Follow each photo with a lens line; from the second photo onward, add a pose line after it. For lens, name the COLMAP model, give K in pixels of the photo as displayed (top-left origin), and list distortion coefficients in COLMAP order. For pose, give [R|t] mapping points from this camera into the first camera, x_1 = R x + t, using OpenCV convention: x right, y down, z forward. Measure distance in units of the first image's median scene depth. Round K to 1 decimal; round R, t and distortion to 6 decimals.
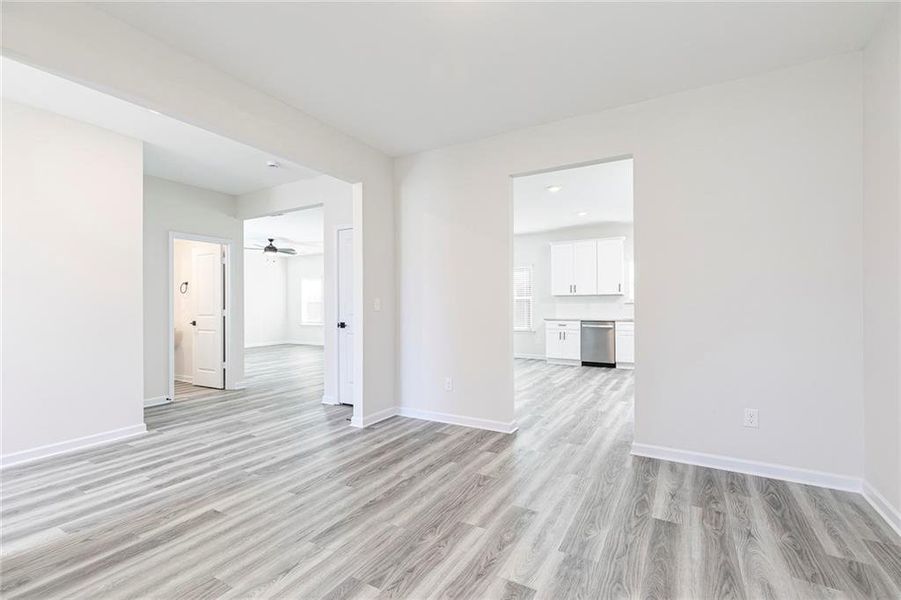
lens RADIAL K [[404.4, 0, 449.9], [0, 404.4, 304.7], [0, 0, 1]] dist [0.012962, -0.001415]
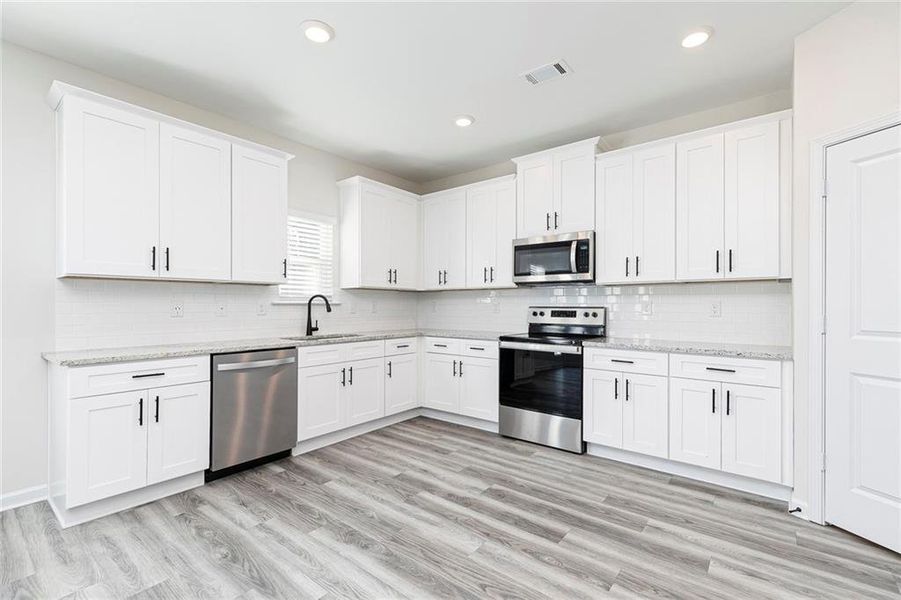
lens RADIAL K [[404.4, 0, 450.6], [0, 404.4, 303.0], [0, 0, 1]] dist [0.012962, -0.001415]
pose [[0.145716, 0.009875, 0.989277, 0.011510], [-0.008108, 0.999929, -0.008787, -0.002265], [-0.989293, -0.006741, 0.145786, 0.735513]]
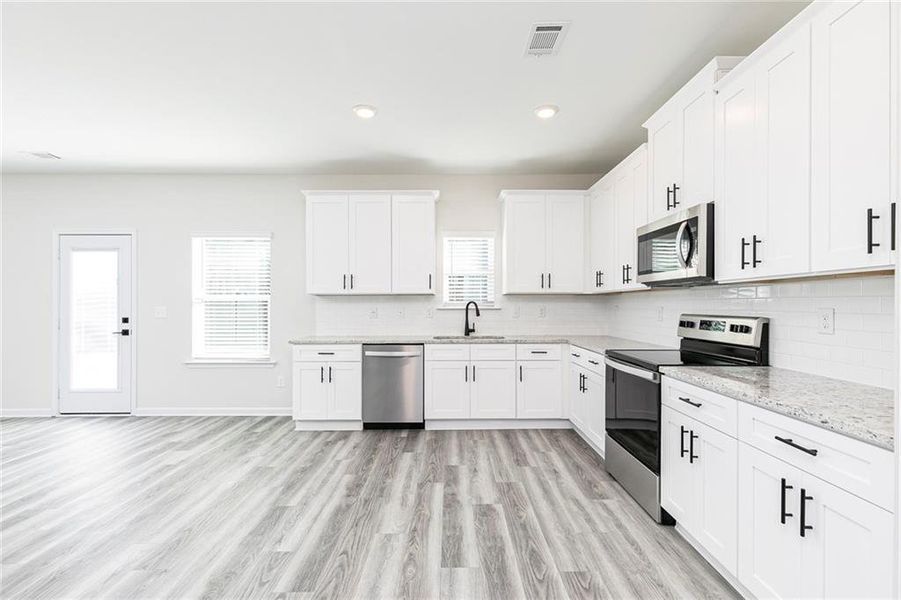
lens RADIAL K [[404.4, 0, 450.2], [0, 404.4, 302.5], [0, 0, 1]] dist [0.012962, -0.001415]
pose [[0.862816, 0.004865, 0.505494, 0.157003], [-0.004307, 0.999988, -0.002274, -0.011847], [-0.505499, -0.000215, 0.862827, 0.491841]]
